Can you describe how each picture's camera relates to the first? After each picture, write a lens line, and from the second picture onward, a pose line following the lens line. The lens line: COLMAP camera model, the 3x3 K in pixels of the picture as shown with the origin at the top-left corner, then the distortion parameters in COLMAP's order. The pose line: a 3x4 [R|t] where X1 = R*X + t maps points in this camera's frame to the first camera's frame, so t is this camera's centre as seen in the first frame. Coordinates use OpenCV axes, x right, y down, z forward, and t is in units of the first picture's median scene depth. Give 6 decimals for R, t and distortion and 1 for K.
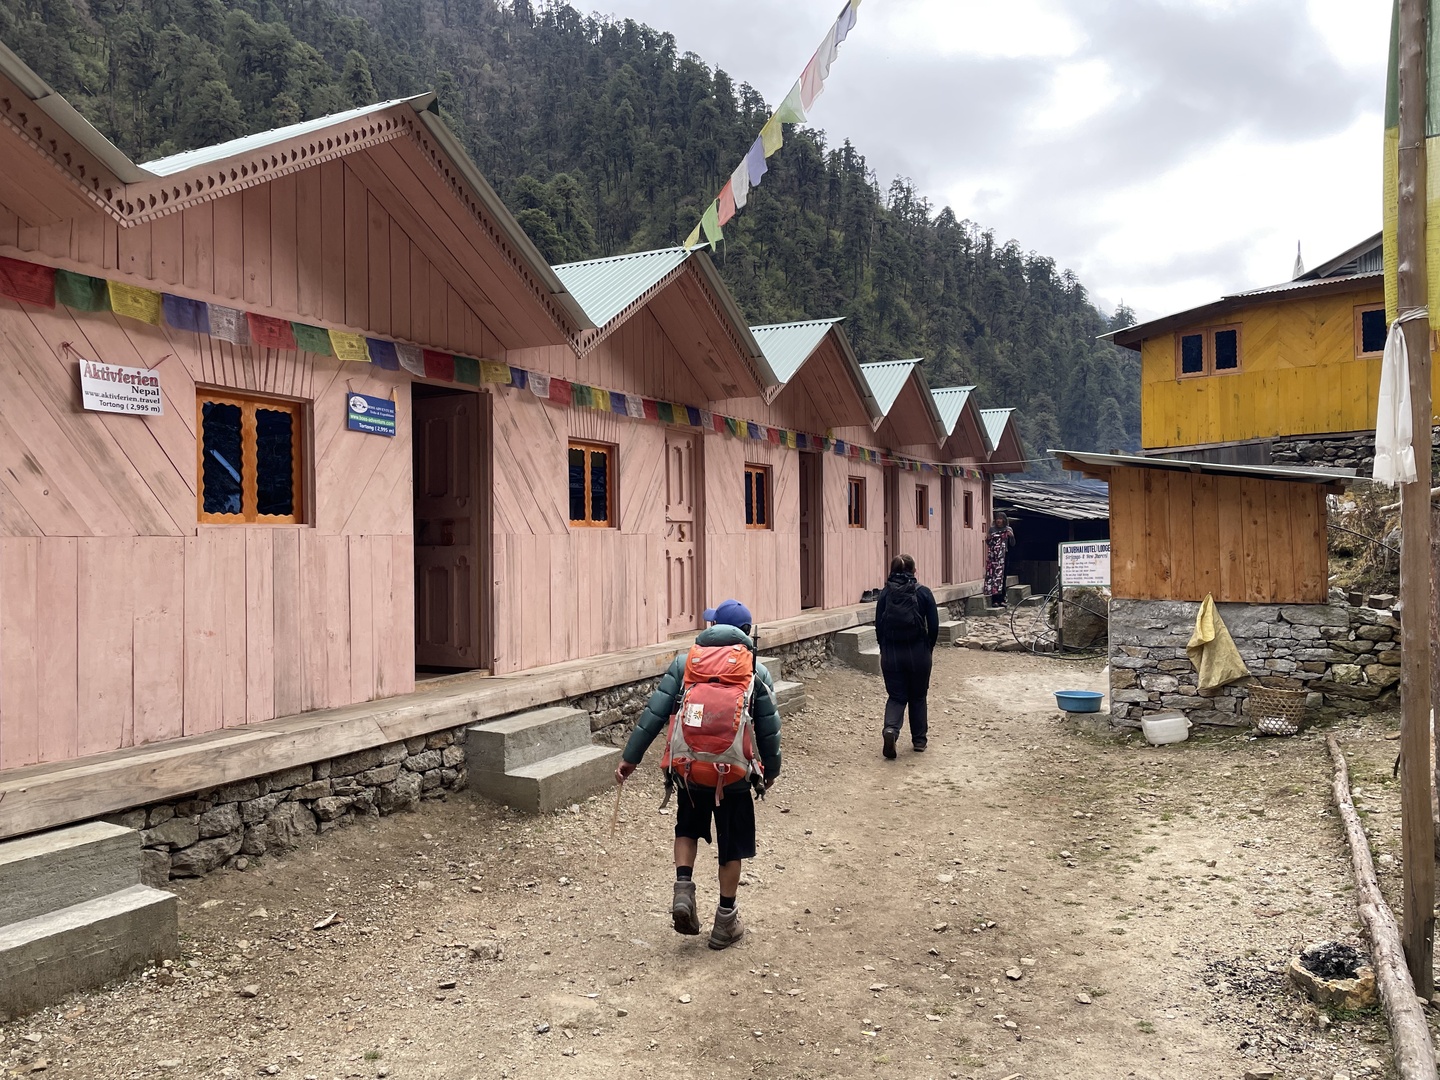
lens RADIAL K [[1071.2, 0, 720.0], [0, 1071.2, 540.0], [0, 0, 1]] dist [0.085813, -0.000135]
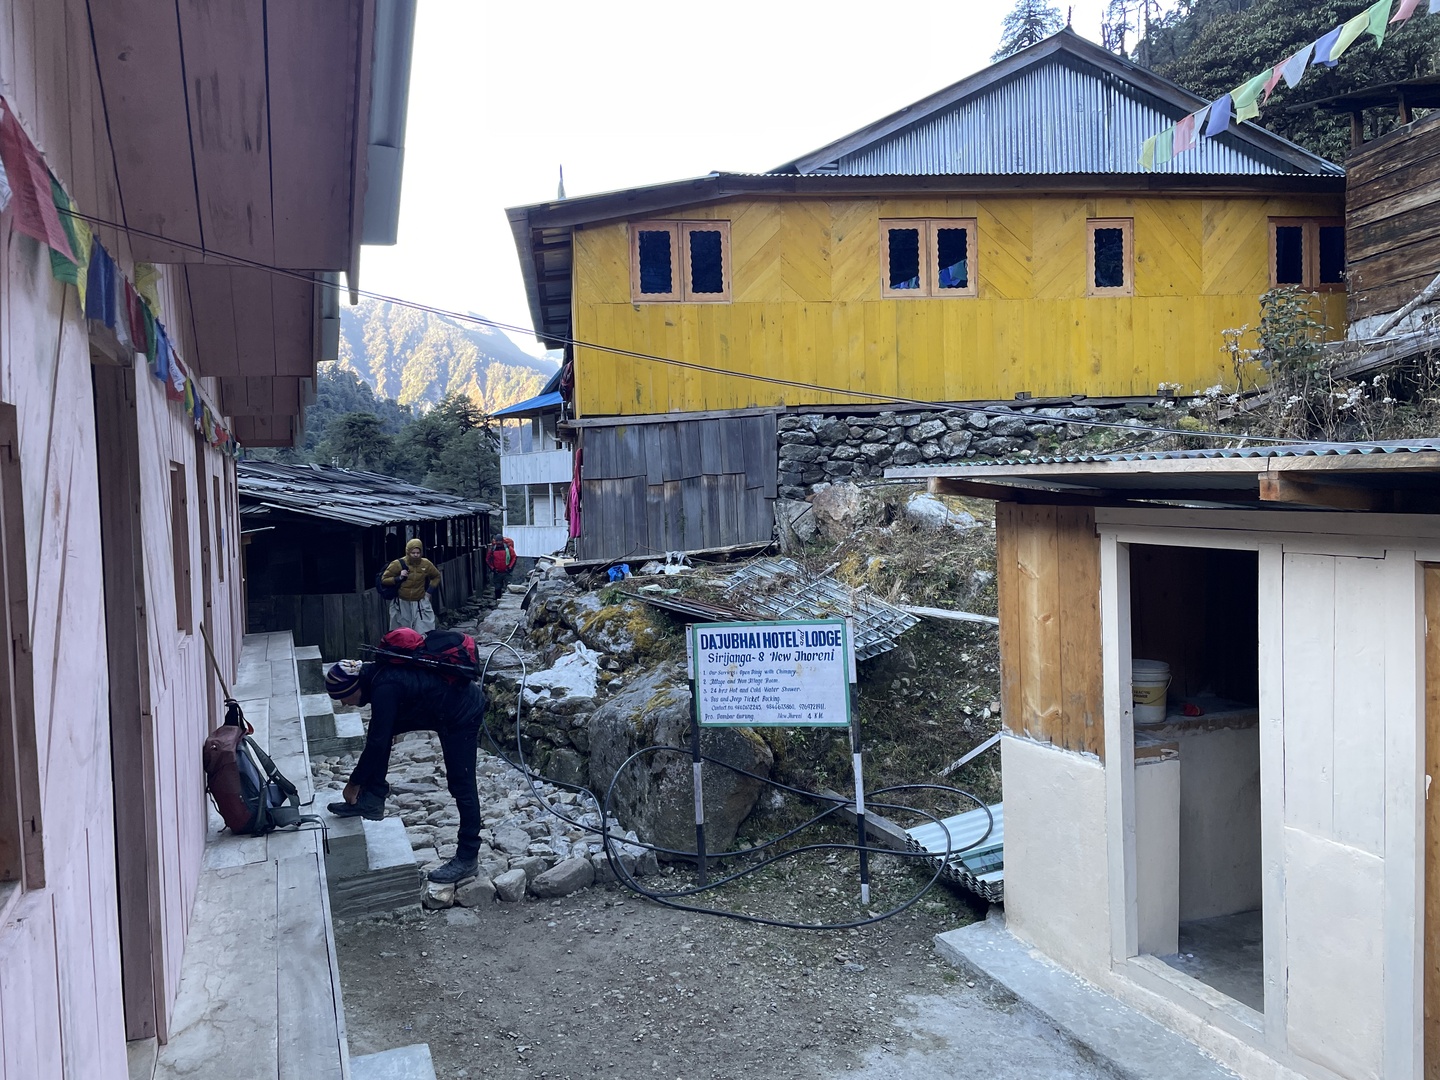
lens RADIAL K [[1071.2, 0, 720.0], [0, 1071.2, 540.0], [0, 0, 1]] dist [0.085813, -0.000135]
pose [[0.668906, -0.045216, 0.741971, 0.006028], [0.025206, 0.998954, 0.038153, -0.040249], [-0.742920, -0.006819, 0.669346, 0.601505]]
